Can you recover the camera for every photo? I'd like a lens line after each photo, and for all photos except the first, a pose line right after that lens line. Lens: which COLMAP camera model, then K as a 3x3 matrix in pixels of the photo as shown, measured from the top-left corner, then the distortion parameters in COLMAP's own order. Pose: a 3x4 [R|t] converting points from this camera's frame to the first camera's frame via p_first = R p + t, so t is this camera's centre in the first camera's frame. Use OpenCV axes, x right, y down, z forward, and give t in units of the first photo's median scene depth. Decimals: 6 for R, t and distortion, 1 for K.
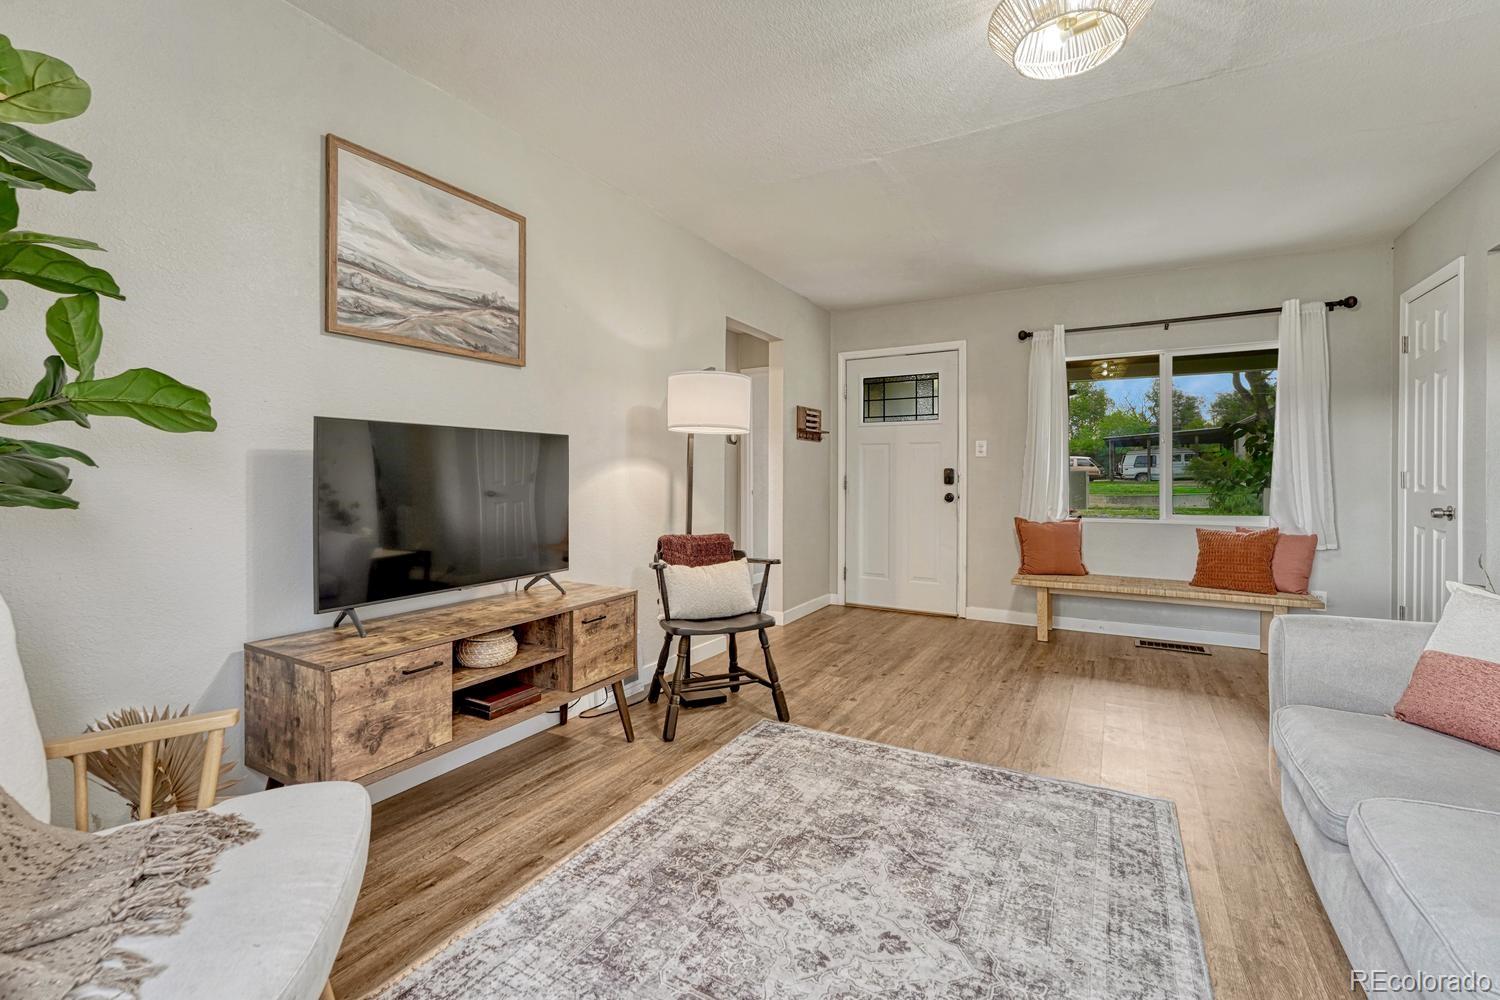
lens RADIAL K [[629.7, 0, 754.8], [0, 629.7, 479.9], [0, 0, 1]] dist [-0.018162, 0.000010]
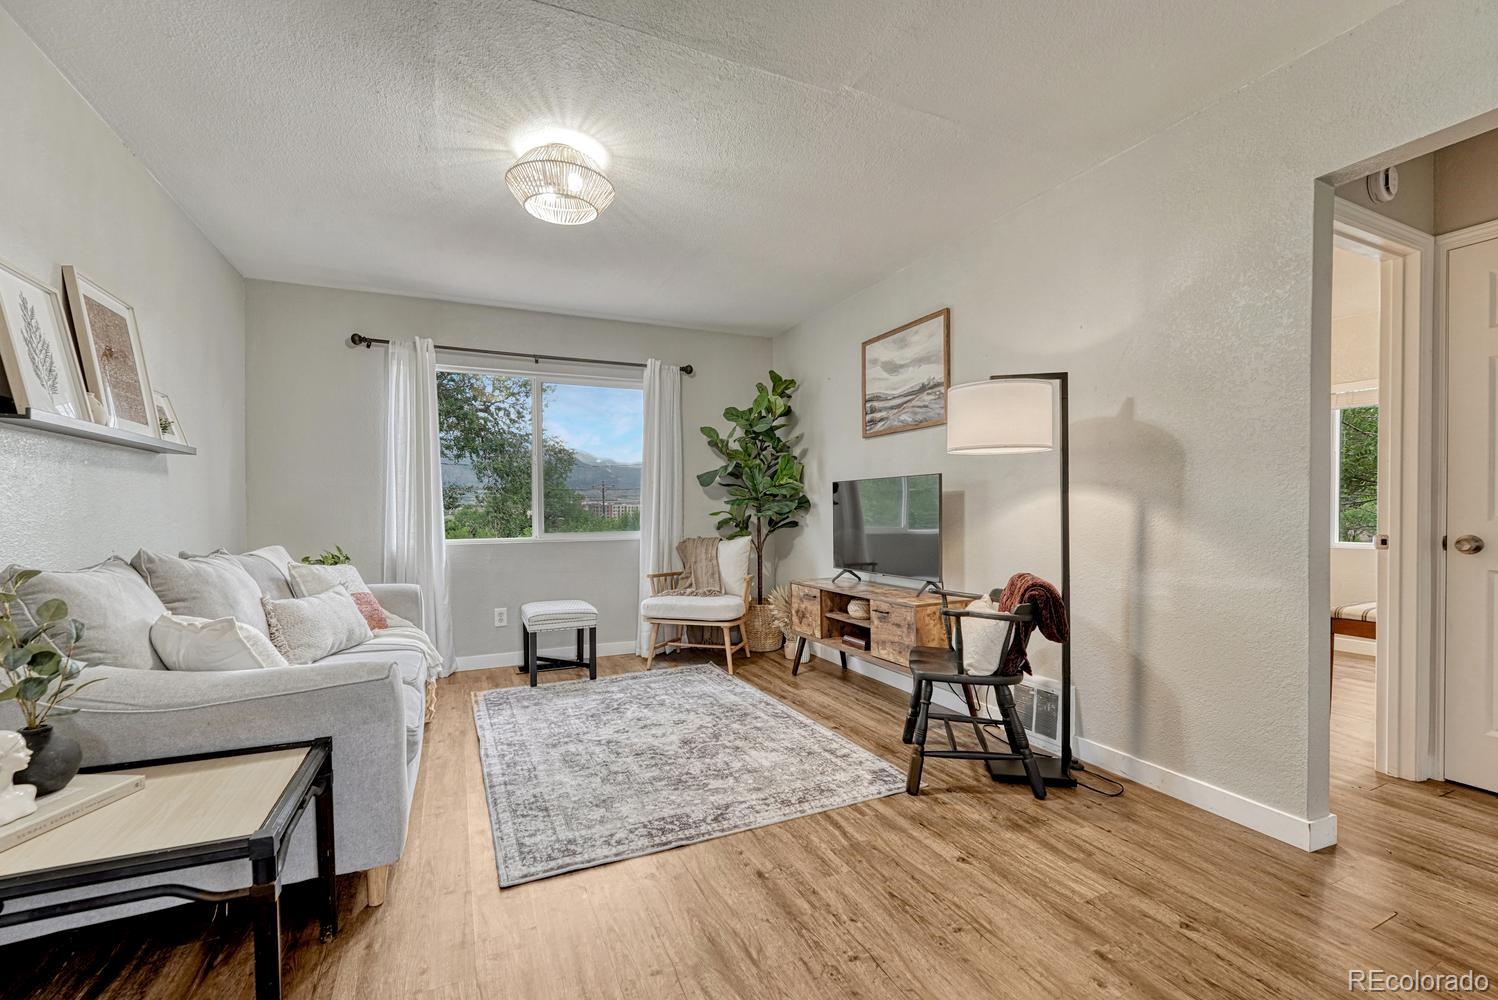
lens RADIAL K [[624.0, 0, 752.6], [0, 624.0, 521.7], [0, 0, 1]] dist [-0.011046, 0.000307]
pose [[-0.560068, 0.017483, -0.828262, 1.194024], [-0.001349, 0.999757, 0.022015, -0.004727], [0.828445, 0.013447, -0.559908, 1.779029]]
